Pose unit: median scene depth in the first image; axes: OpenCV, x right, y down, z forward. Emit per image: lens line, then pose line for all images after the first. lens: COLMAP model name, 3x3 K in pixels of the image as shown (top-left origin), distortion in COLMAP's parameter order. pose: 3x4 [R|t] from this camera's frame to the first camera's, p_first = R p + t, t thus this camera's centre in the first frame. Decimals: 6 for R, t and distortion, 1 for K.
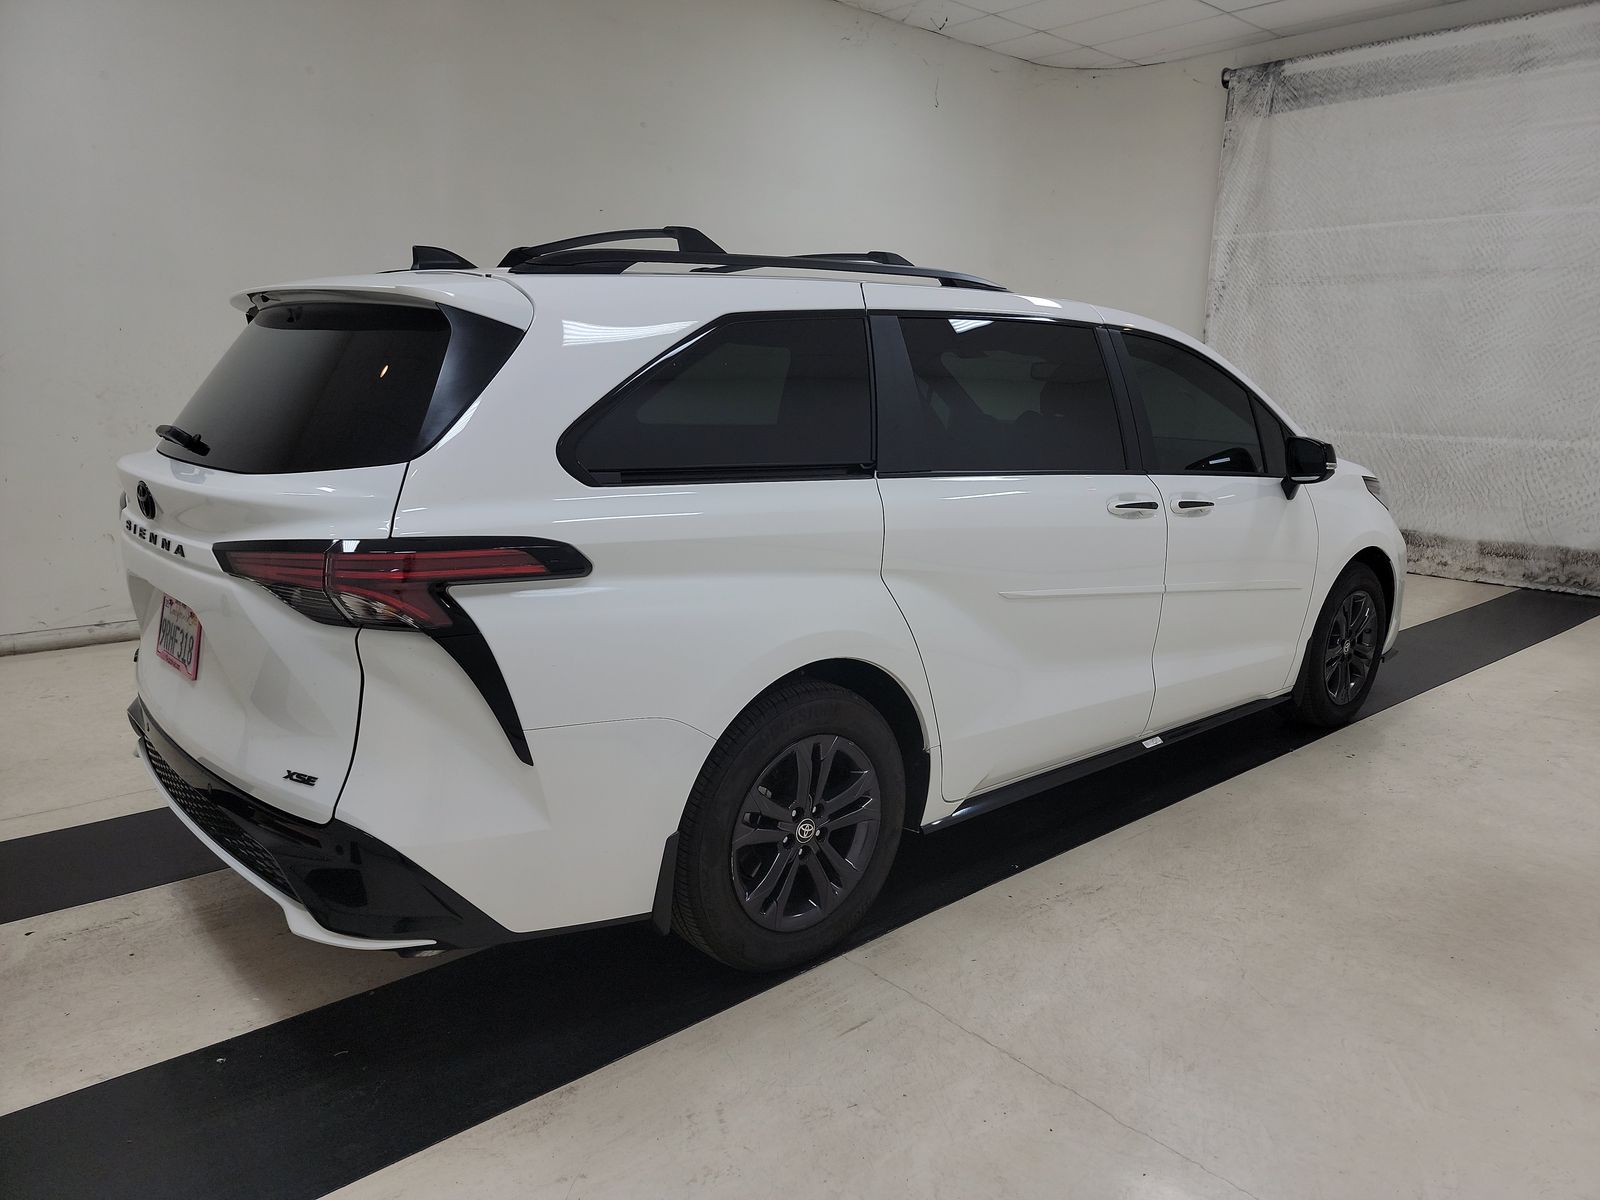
lens RADIAL K [[1104.1, 0, 807.8], [0, 1104.1, 597.1], [0, 0, 1]] dist [0.078116, -0.064506]
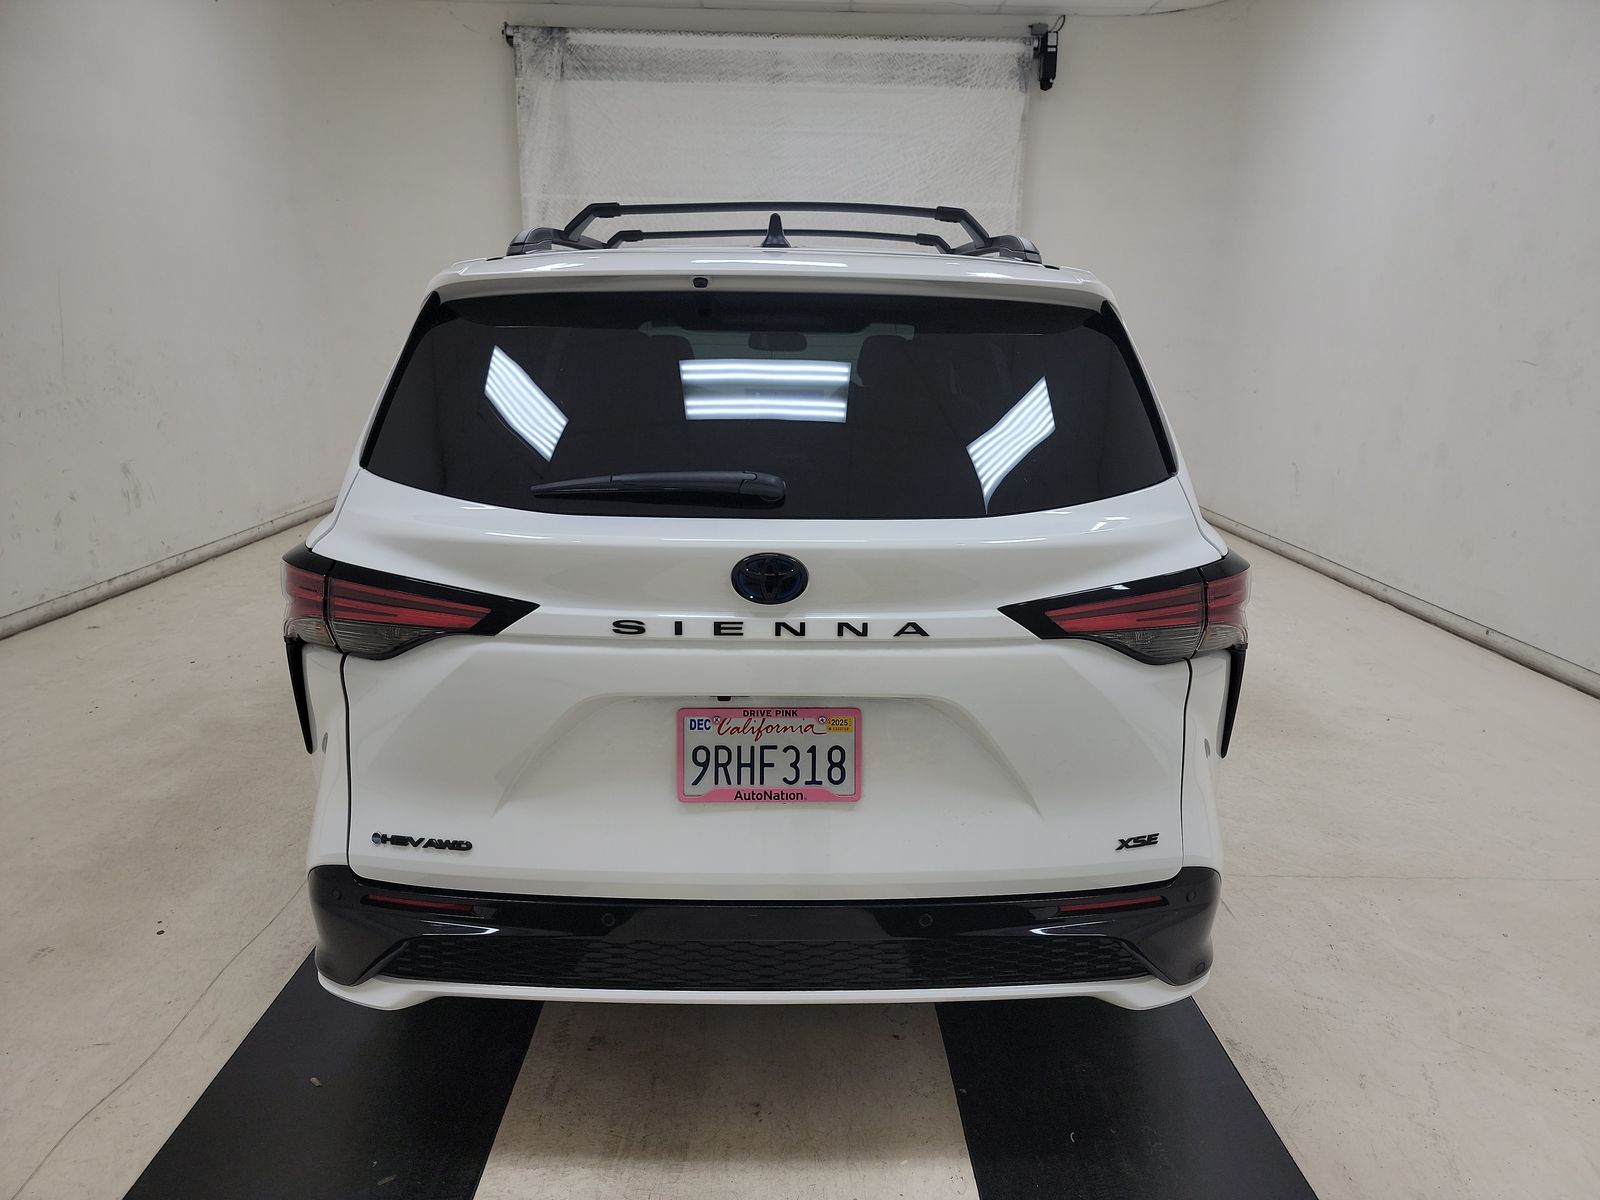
lens RADIAL K [[1107.6, 0, 803.6], [0, 1107.6, 616.4], [0, 0, 1]] dist [0.082019, -0.074669]
pose [[0.659408, -0.196550, 0.725637, -0.325079], [0.150776, 0.980183, 0.128483, -0.044642], [-0.736511, 0.024686, 0.675976, 0.153408]]
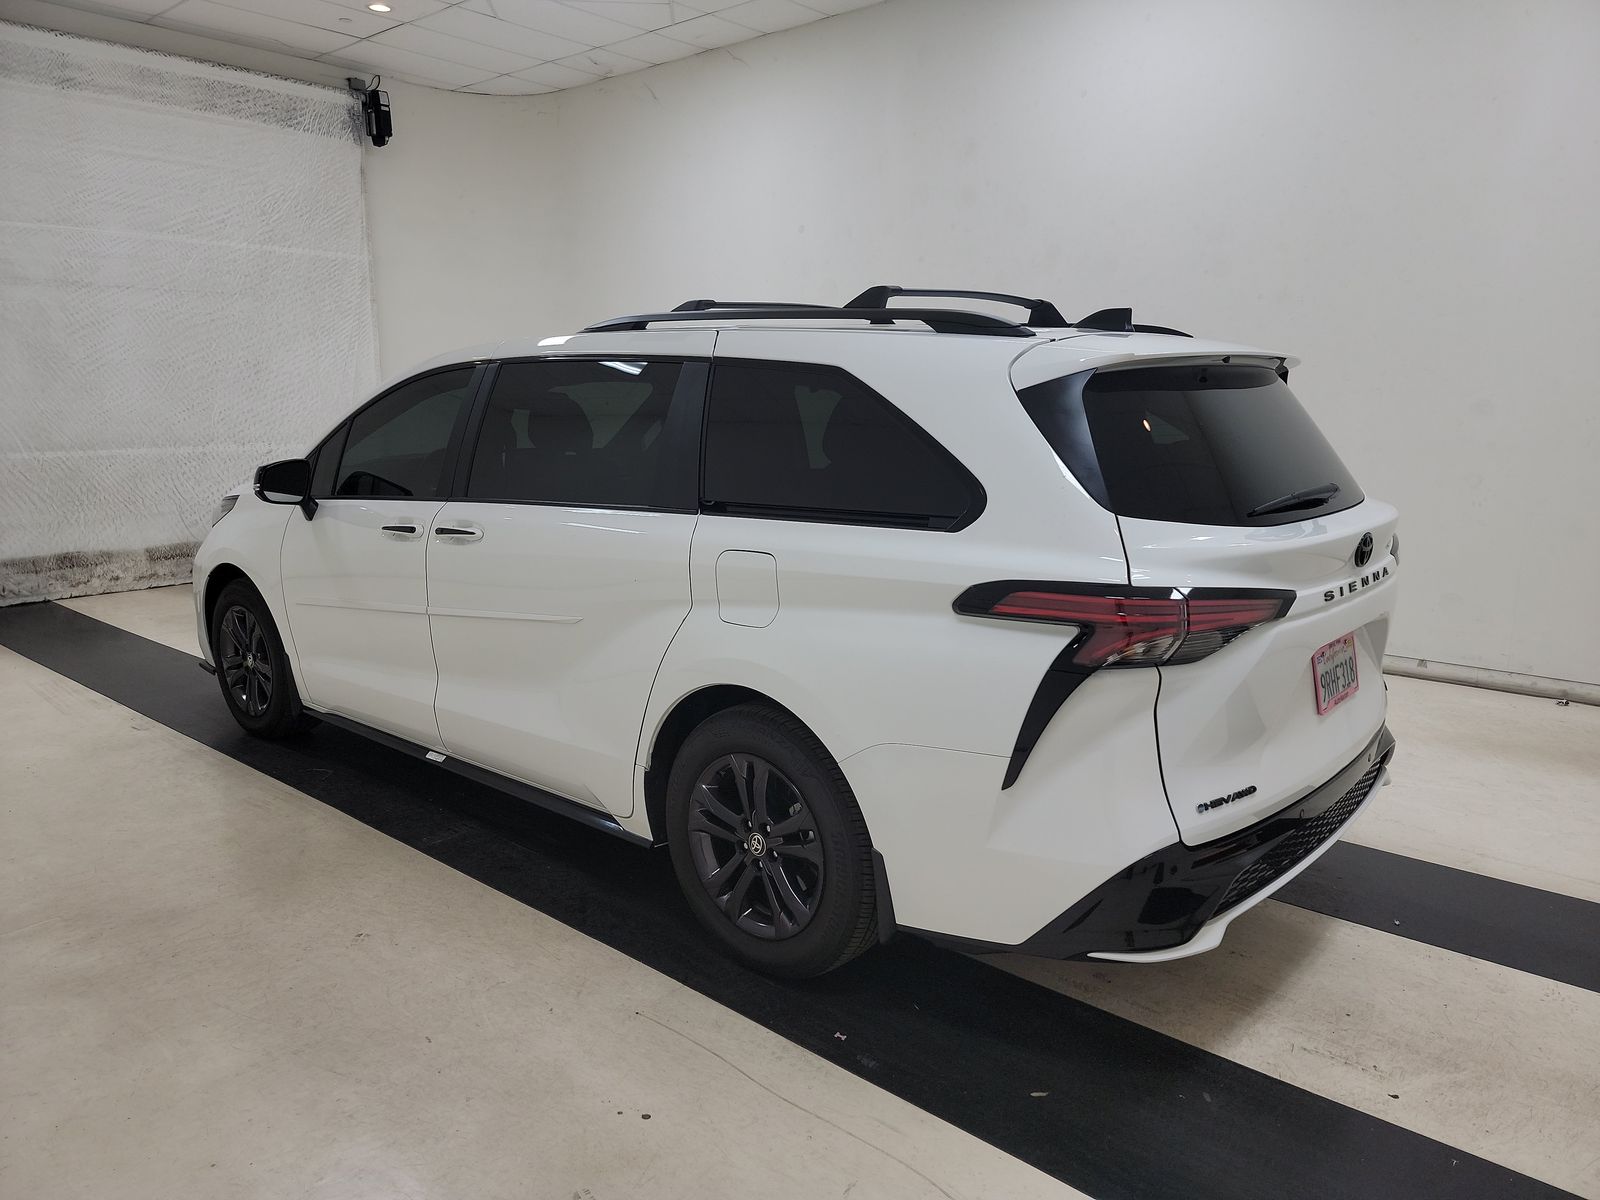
lens RADIAL K [[1104.1, 0, 807.8], [0, 1104.1, 597.1], [0, 0, 1]] dist [0.078116, -0.064506]
pose [[-0.109231, -0.205231, 0.972599, -0.477979], [0.197288, 0.954512, 0.223571, -0.117478], [-0.974241, 0.216303, -0.063772, 0.480906]]
